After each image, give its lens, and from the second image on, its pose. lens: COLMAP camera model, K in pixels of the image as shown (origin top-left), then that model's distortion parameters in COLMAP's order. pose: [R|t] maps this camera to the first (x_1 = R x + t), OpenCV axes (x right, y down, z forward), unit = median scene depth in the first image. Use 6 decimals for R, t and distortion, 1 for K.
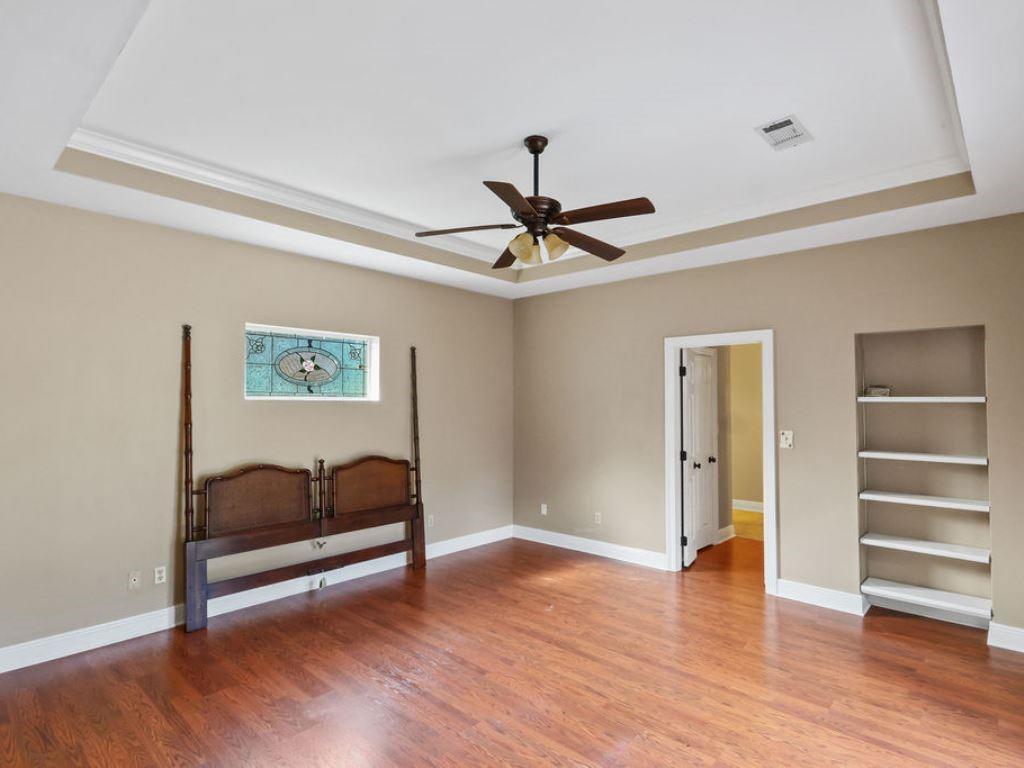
lens RADIAL K [[518.4, 0, 515.2], [0, 518.4, 392.8], [0, 0, 1]] dist [0.005393, -0.004273]
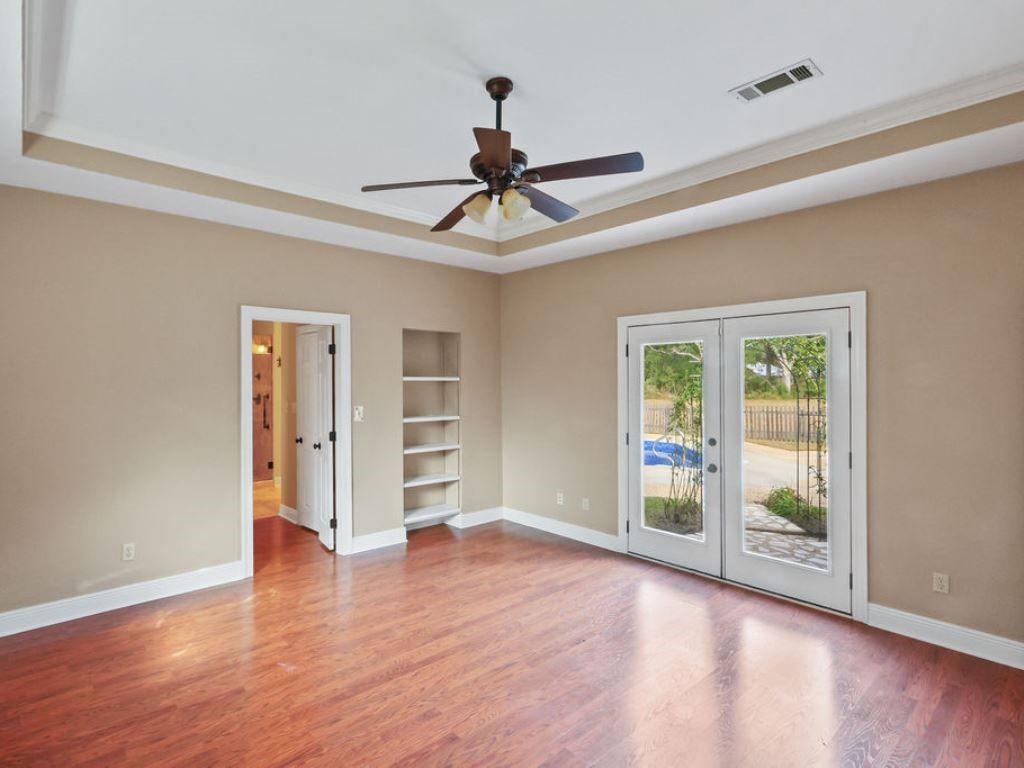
lens RADIAL K [[496.1, 0, 474.3], [0, 496.1, 381.6], [0, 0, 1]] dist [0.017342, -0.000309]
pose [[0.178483, -0.000541, 0.983943, -0.554842], [-0.020197, 0.999787, 0.004214, 0.011572], [-0.983736, -0.020625, 0.178434, 0.611824]]
